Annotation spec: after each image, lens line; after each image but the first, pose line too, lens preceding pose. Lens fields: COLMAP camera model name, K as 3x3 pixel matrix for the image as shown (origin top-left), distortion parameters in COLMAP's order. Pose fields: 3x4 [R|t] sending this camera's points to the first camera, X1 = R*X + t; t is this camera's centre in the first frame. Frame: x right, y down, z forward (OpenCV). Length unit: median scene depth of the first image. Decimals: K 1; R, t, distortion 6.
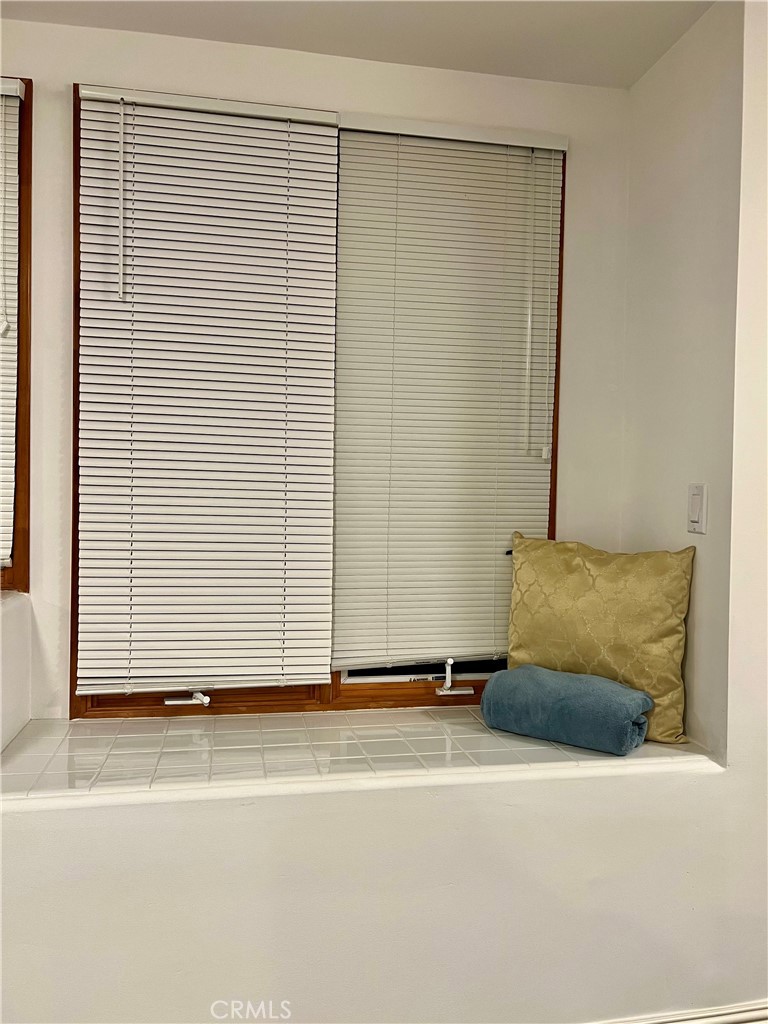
lens RADIAL K [[740.3, 0, 380.9], [0, 740.3, 508.9], [0, 0, 1]] dist [0.009643, 0.001432]
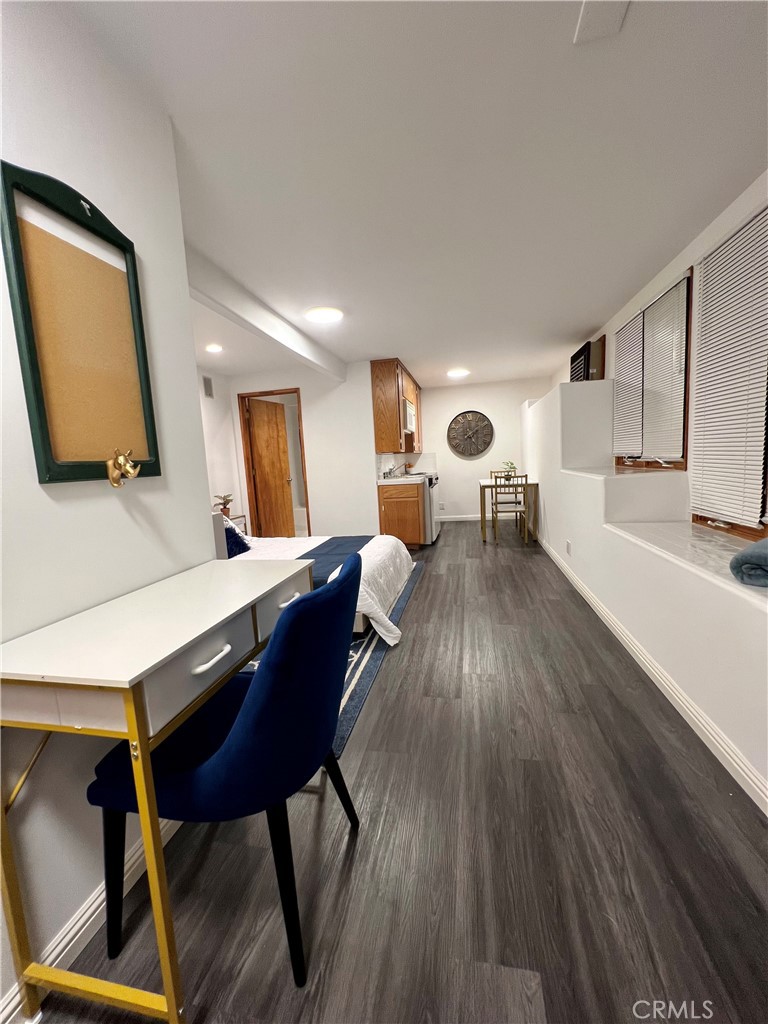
lens RADIAL K [[408.6, 0, 384.7], [0, 408.6, 510.1], [0, 0, 1]] dist [-0.003540, 0.001118]
pose [[-0.380949, 0.117619, -0.917084, 1.230164], [0.026618, 0.992860, 0.116281, 0.052552], [0.924213, 0.019886, -0.381360, 0.555372]]
